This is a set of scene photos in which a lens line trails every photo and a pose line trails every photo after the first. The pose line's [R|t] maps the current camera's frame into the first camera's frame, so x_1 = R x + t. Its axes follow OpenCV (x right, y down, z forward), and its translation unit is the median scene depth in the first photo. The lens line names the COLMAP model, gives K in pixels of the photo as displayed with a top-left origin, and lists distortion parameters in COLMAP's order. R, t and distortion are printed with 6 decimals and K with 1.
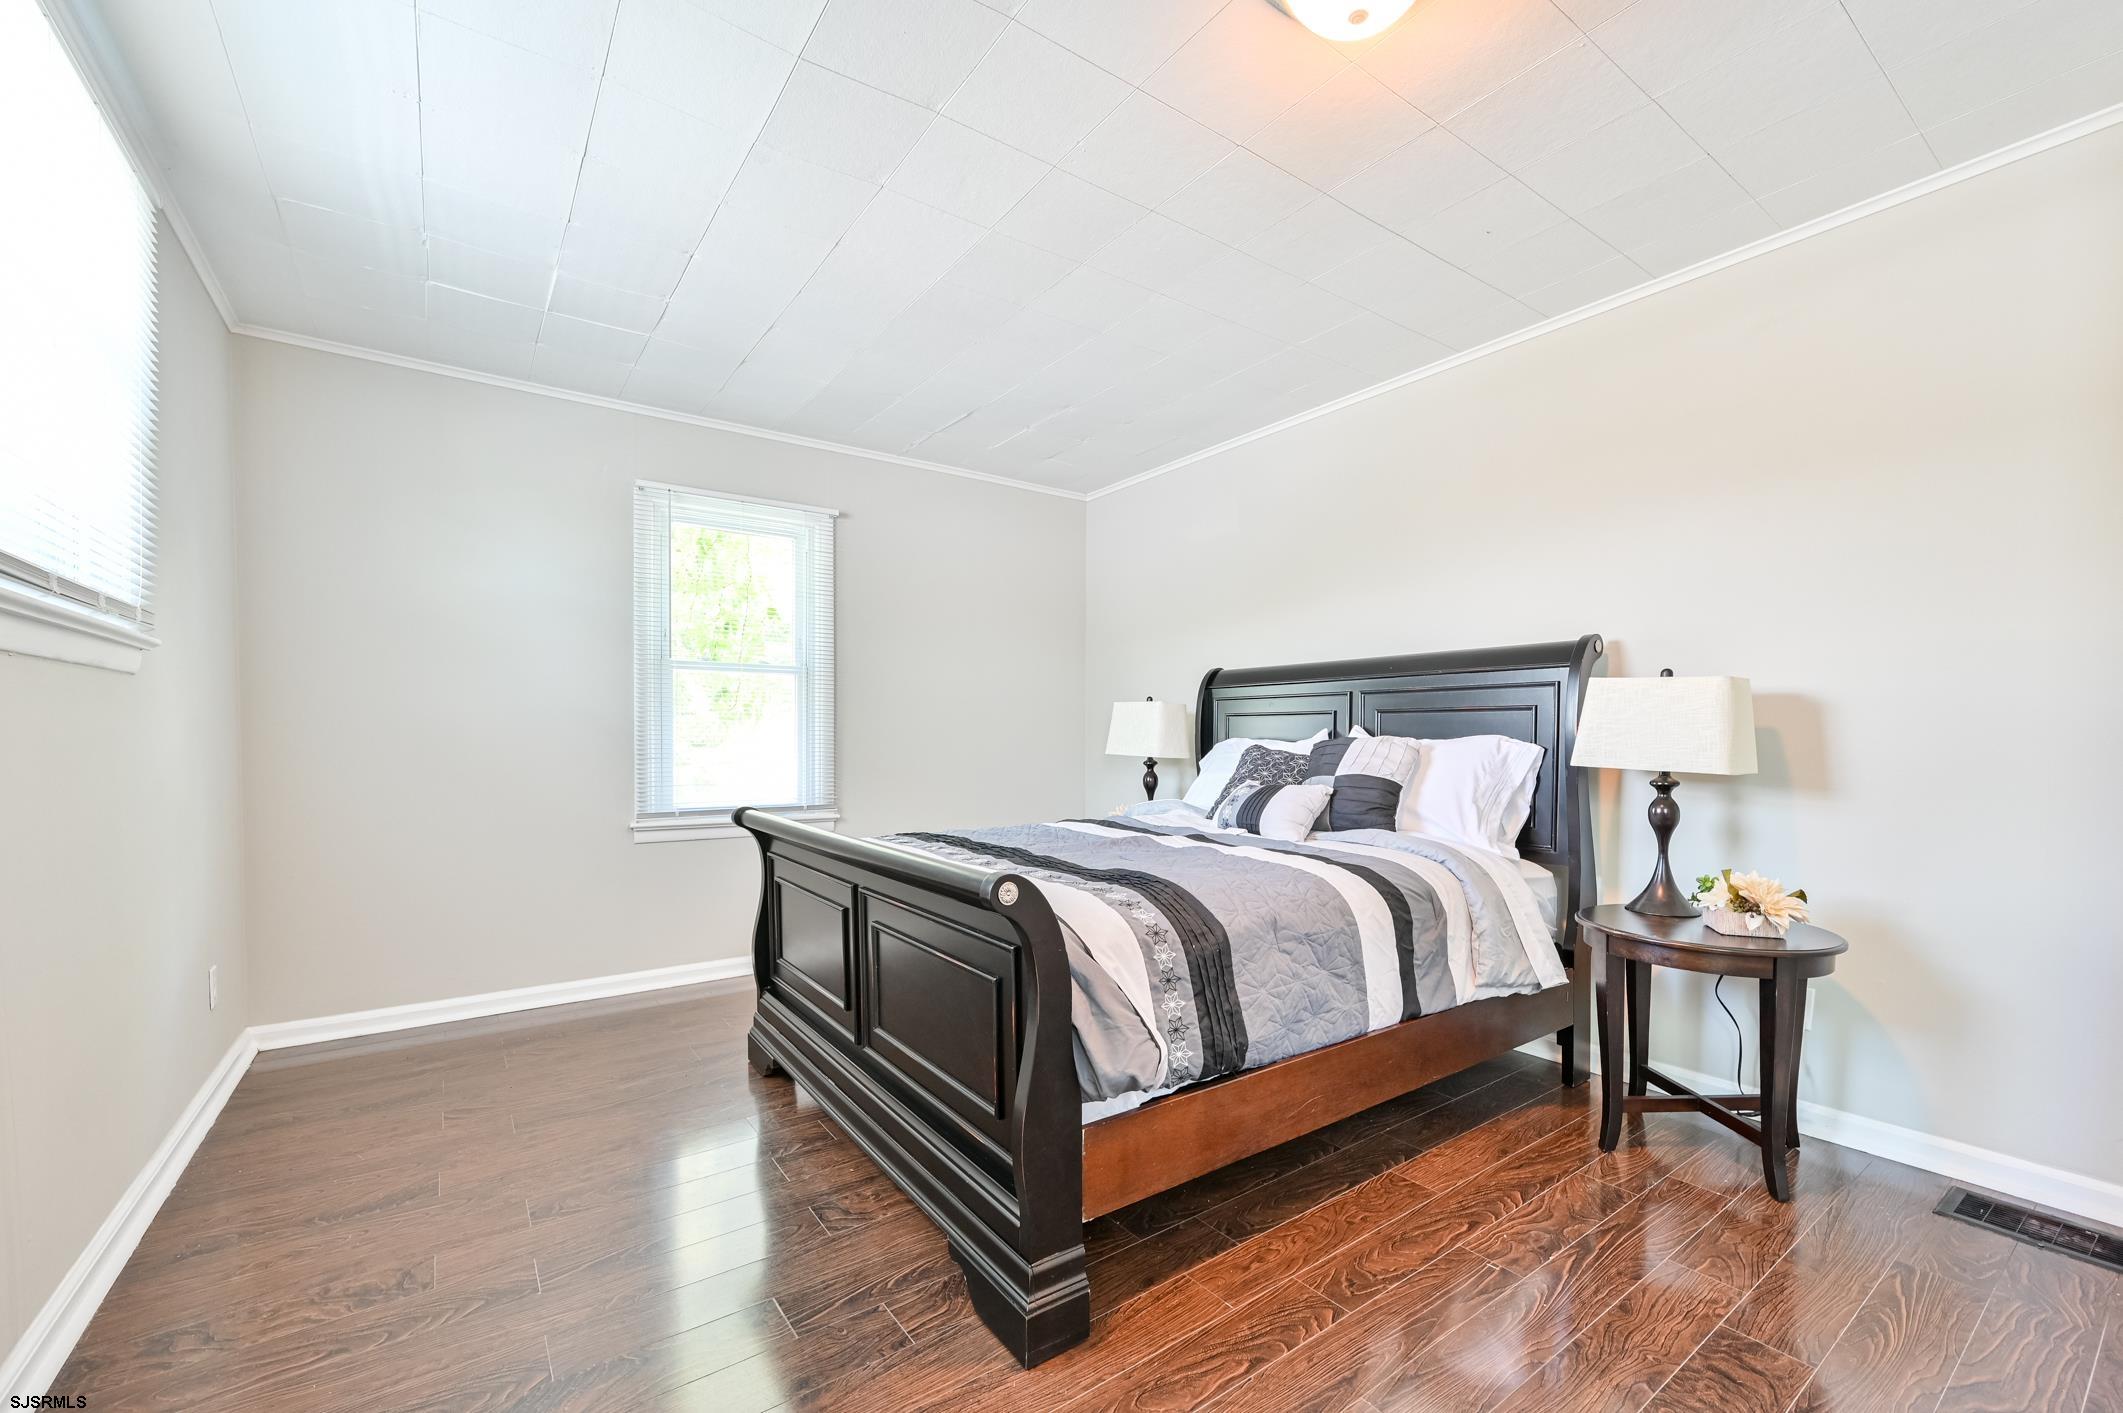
lens RADIAL K [[847.5, 0, 1061.5], [0, 847.5, 706.5], [0, 0, 1]] dist [0.000204, 0.000077]
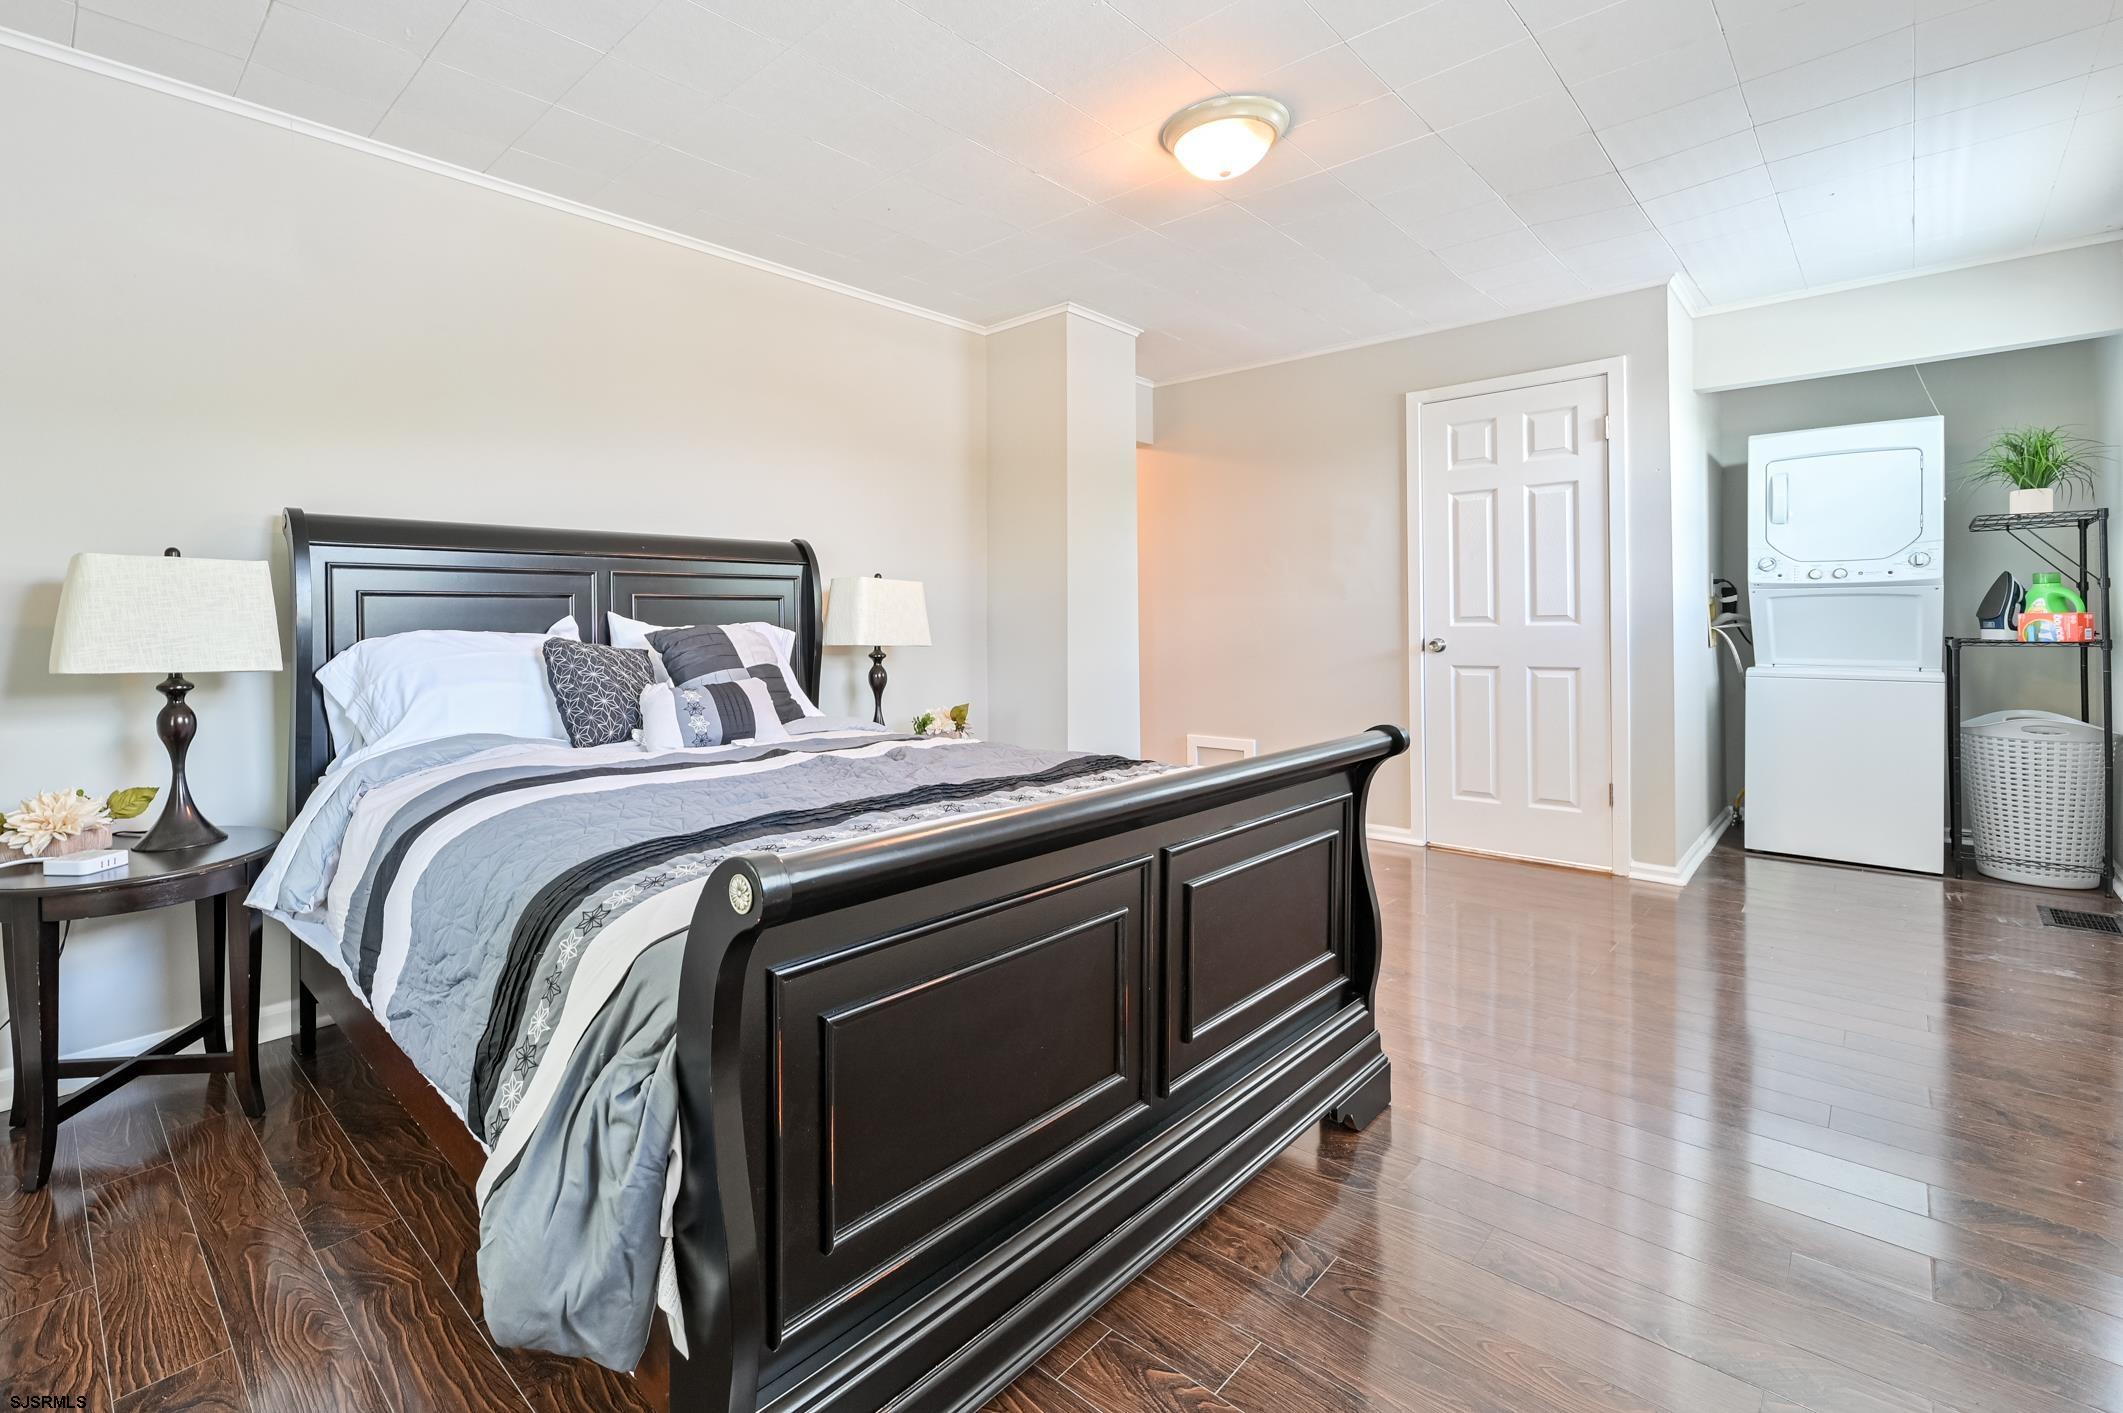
lens RADIAL K [[844.5, 0, 1009.9], [0, 844.5, 625.6], [0, 0, 1]] dist [-0.000312, -0.000038]
pose [[-0.121818, -0.005054, 0.992540, -0.546474], [-0.021683, 0.999762, 0.002429, 0.027603], [-0.992316, -0.021225, -0.121898, 0.768542]]
